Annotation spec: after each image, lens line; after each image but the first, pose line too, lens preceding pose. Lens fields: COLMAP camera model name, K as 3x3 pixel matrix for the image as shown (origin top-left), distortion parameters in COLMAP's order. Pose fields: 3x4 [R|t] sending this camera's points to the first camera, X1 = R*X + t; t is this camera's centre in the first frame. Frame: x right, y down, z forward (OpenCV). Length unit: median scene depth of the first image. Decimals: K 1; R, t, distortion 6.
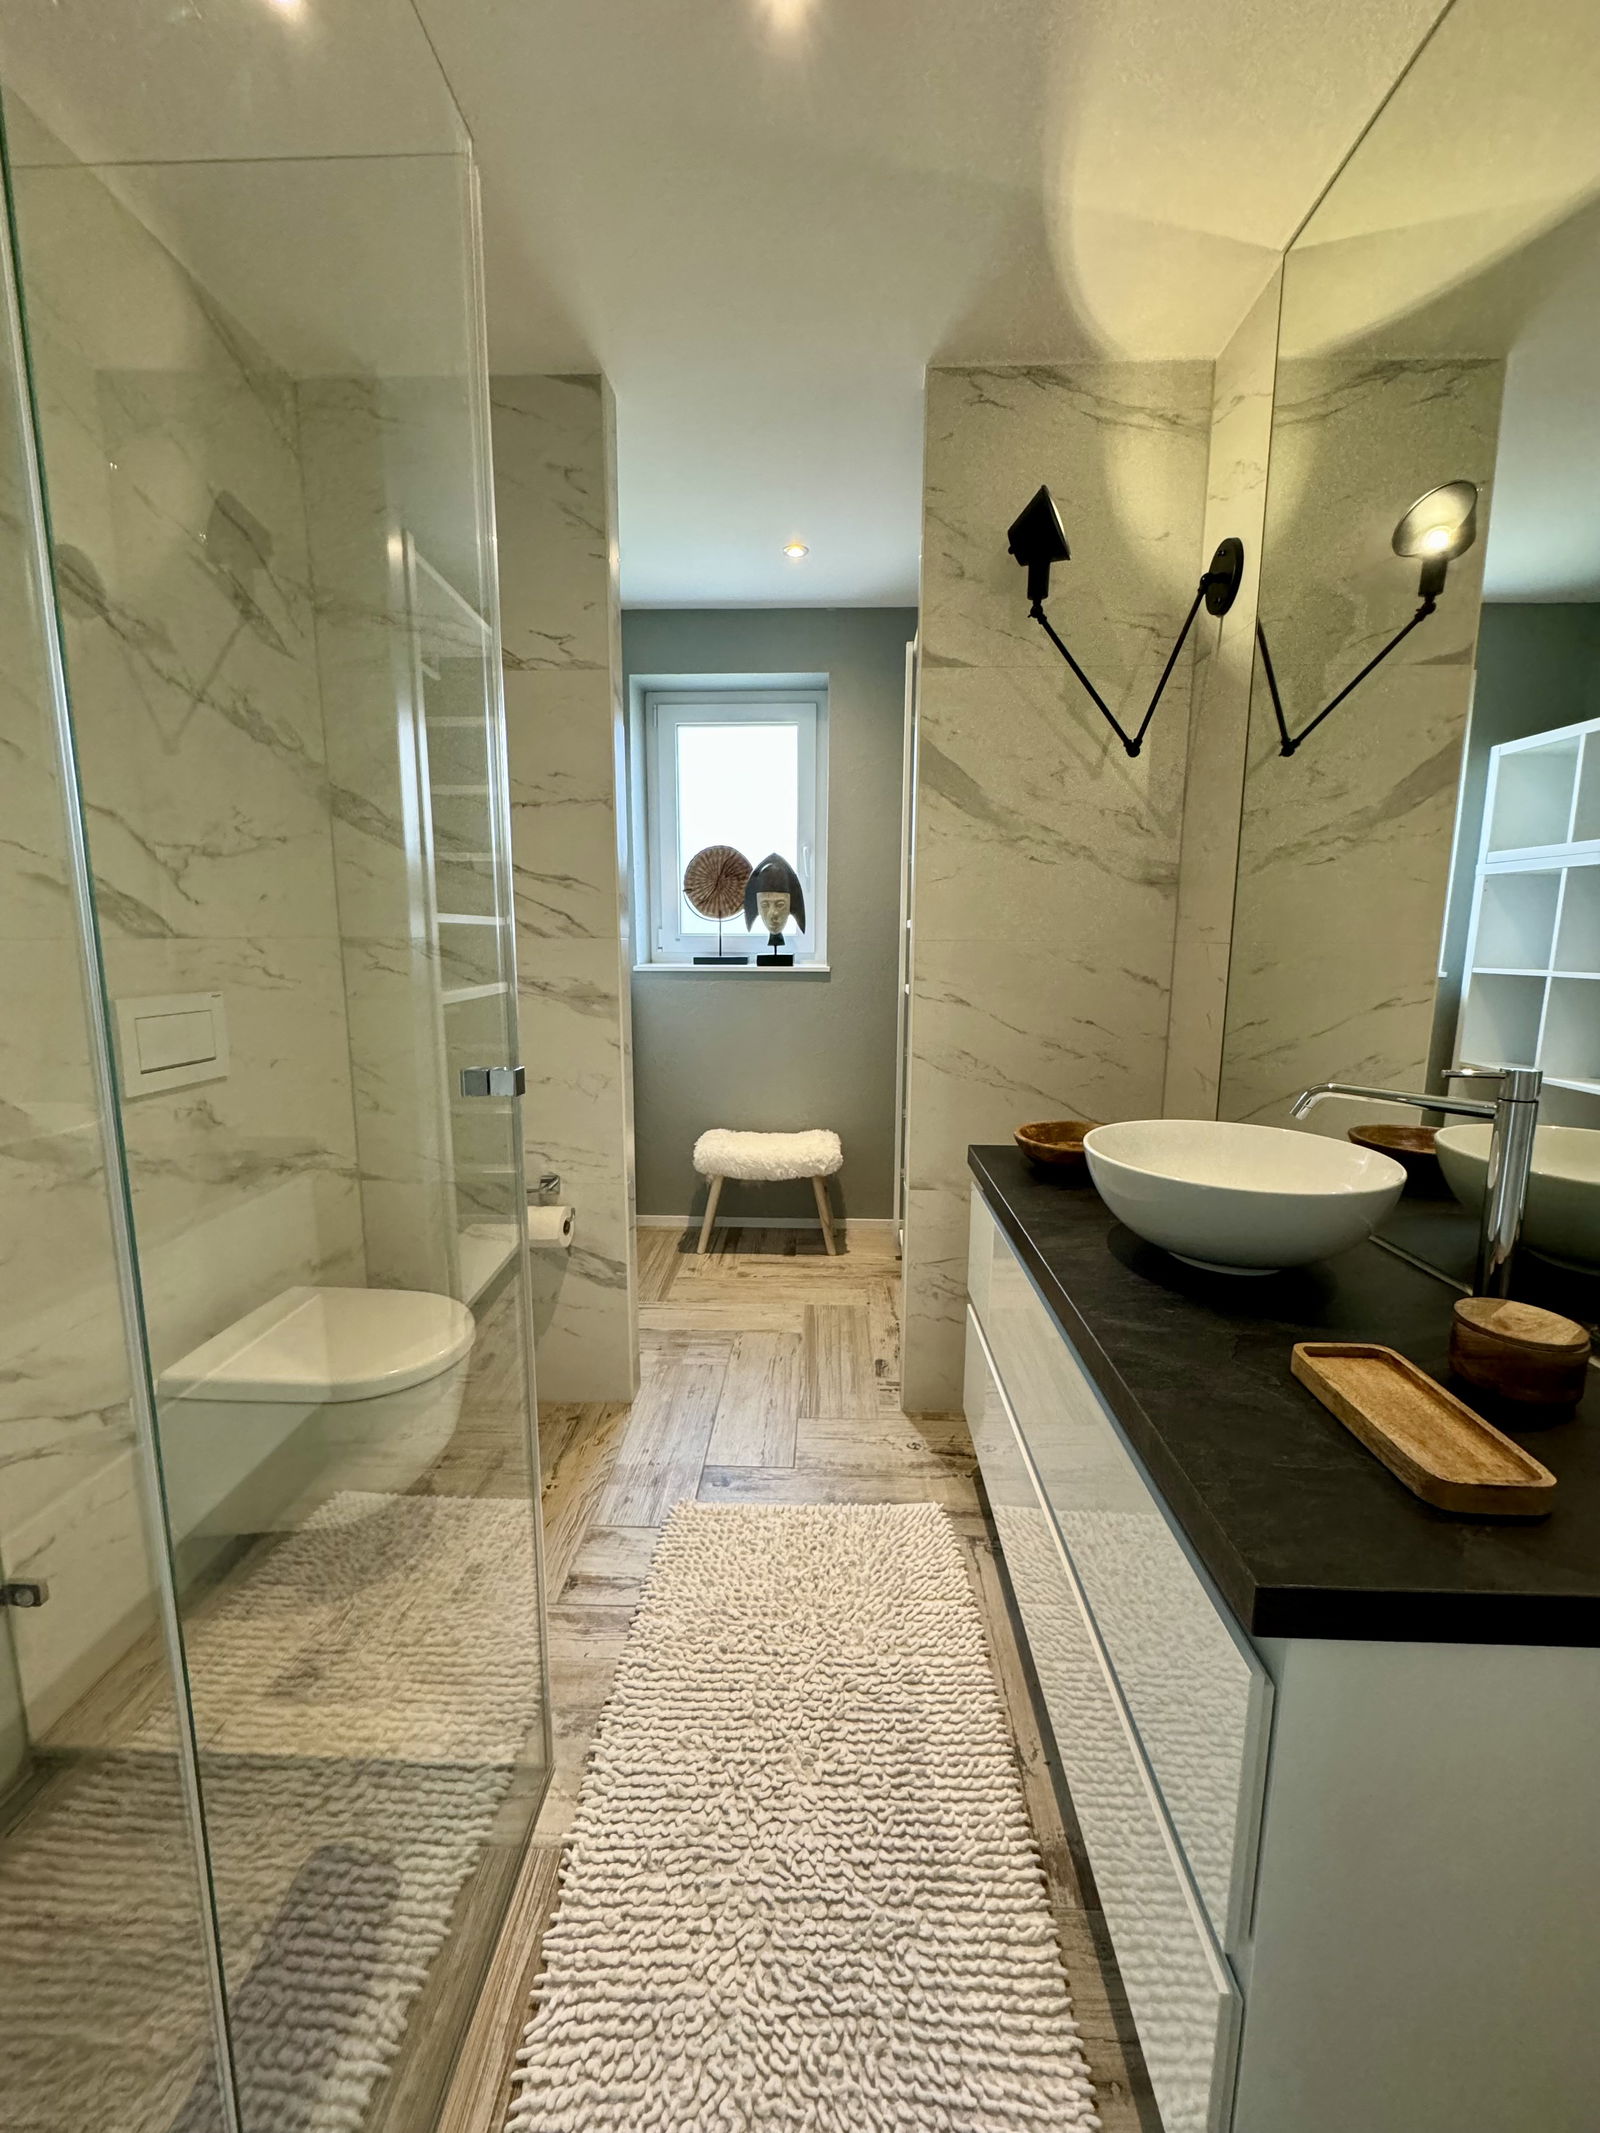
lens RADIAL K [[852.0, 0, 800.0], [0, 852.0, 1066.5], [0, 0, 1]] dist [0.000379, -0.000542]
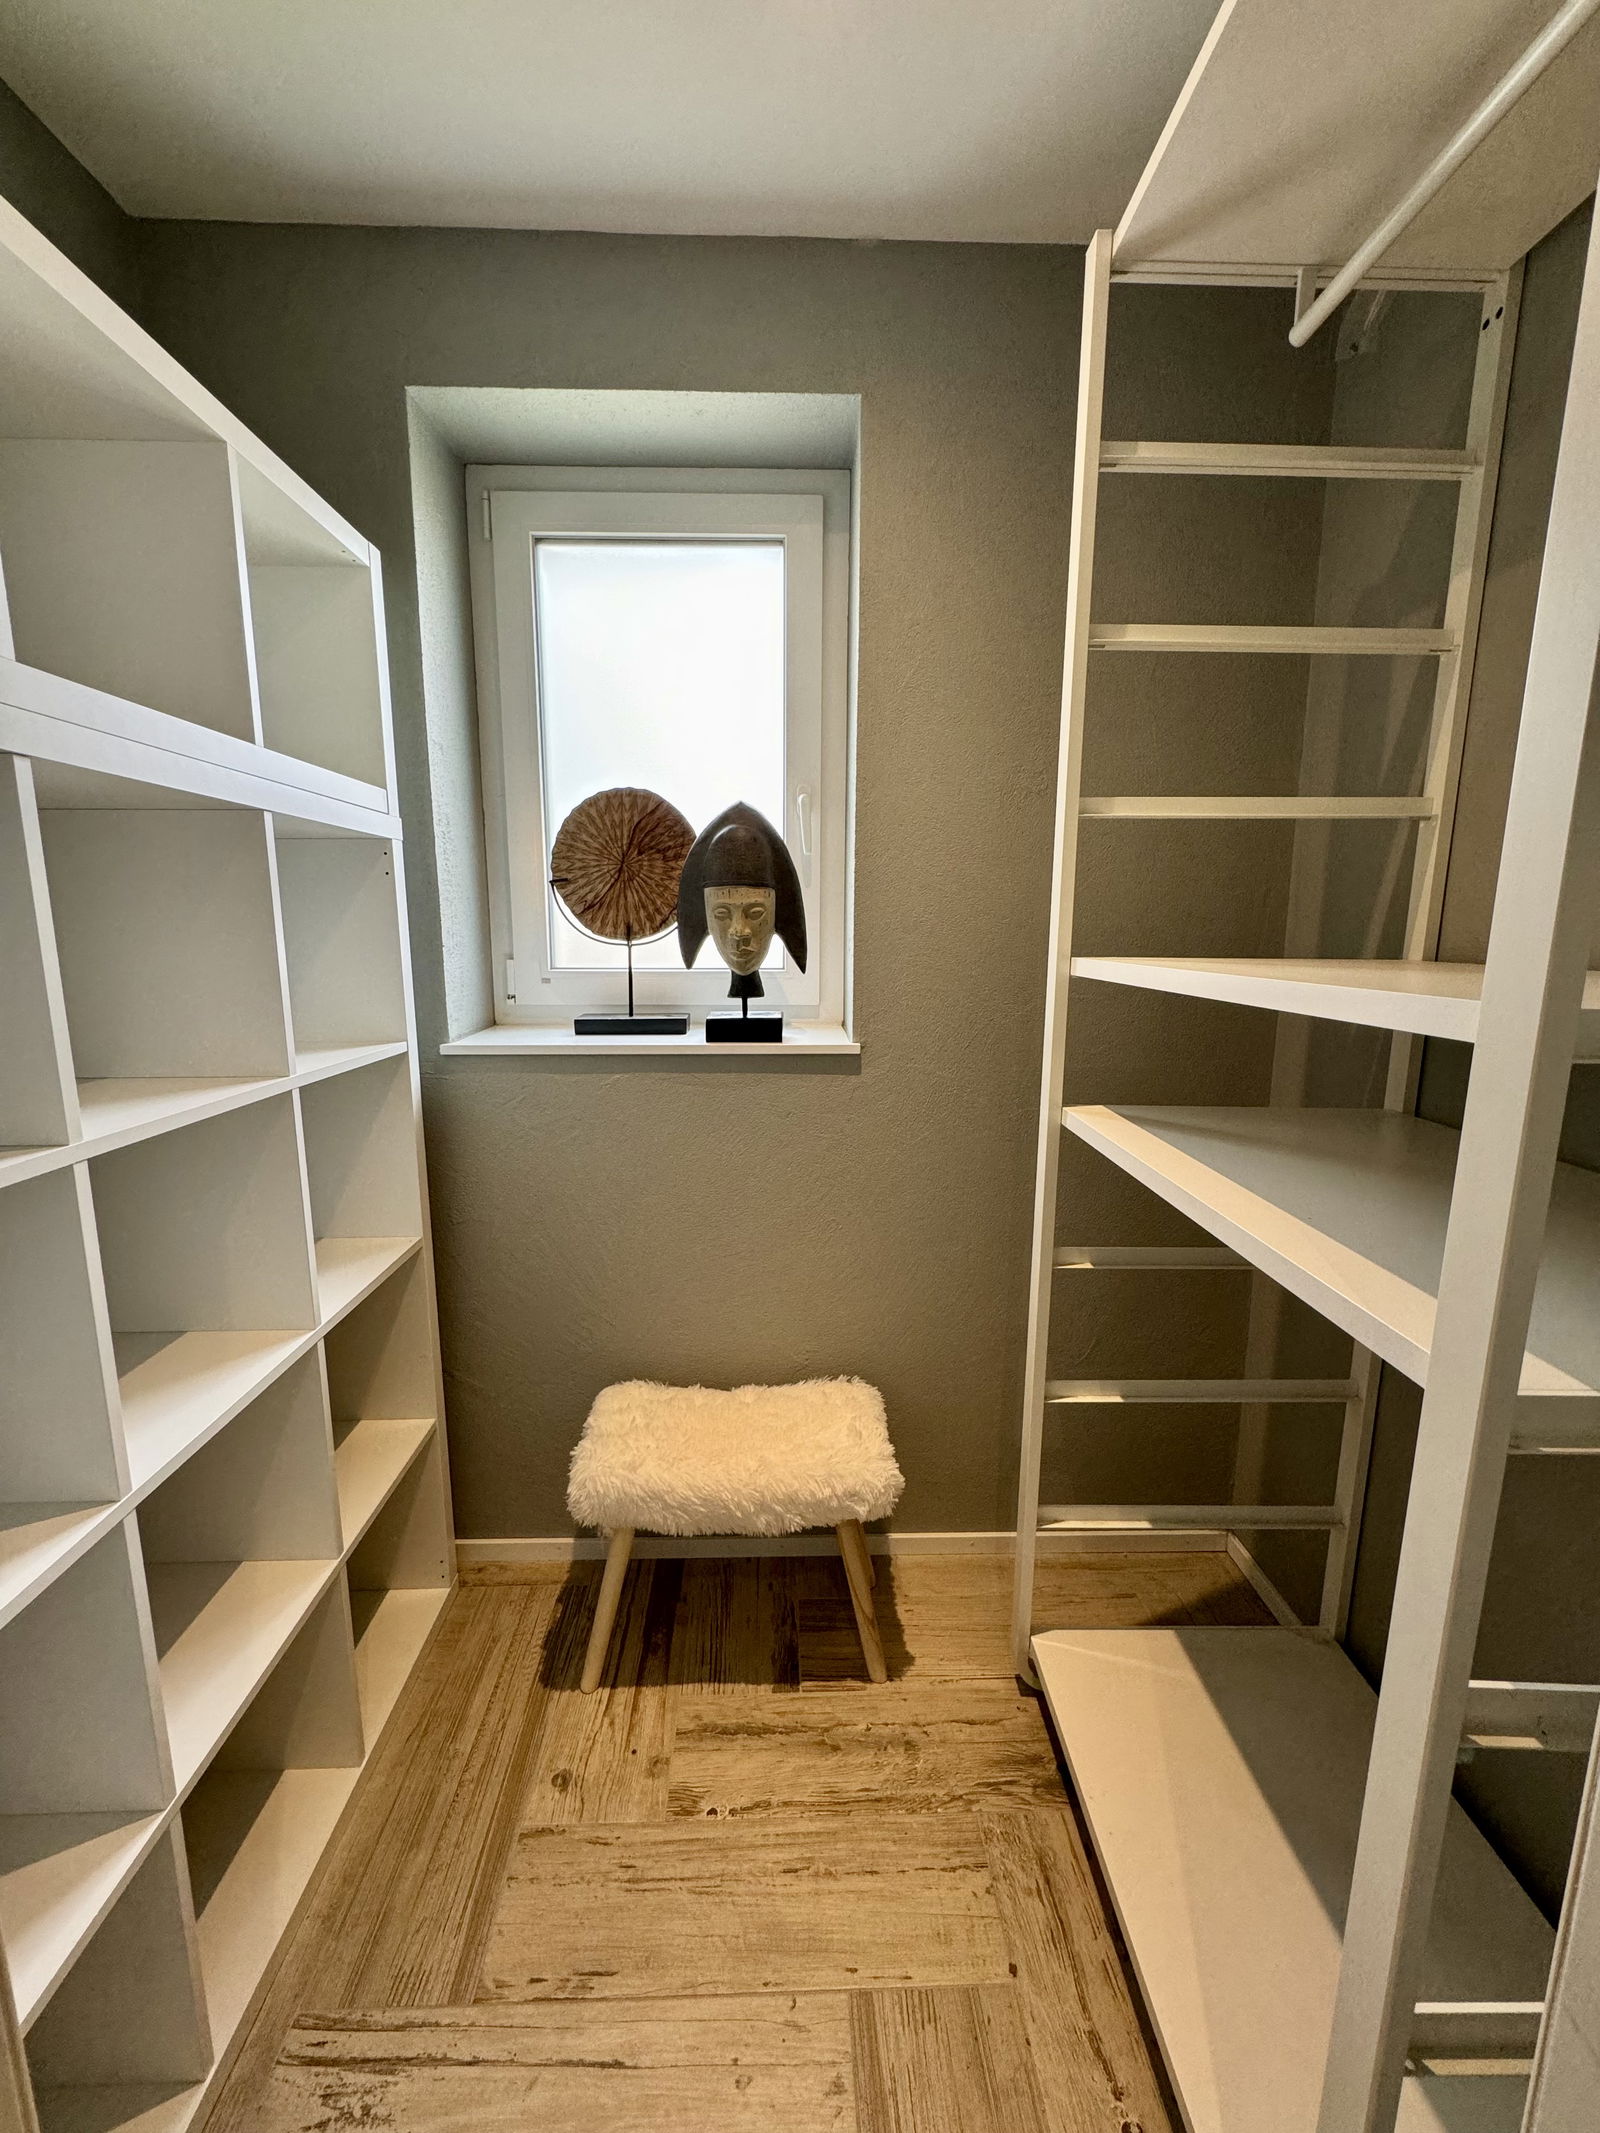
lens RADIAL K [[852.0, 0, 800.0], [0, 852.0, 1066.5], [0, 0, 1]] dist [0.000379, -0.000542]
pose [[0.997826, -0.011187, 0.064953, -0.036004], [0.010632, 0.999904, 0.008891, -0.132495], [-0.065046, -0.008181, 0.997849, 0.641113]]
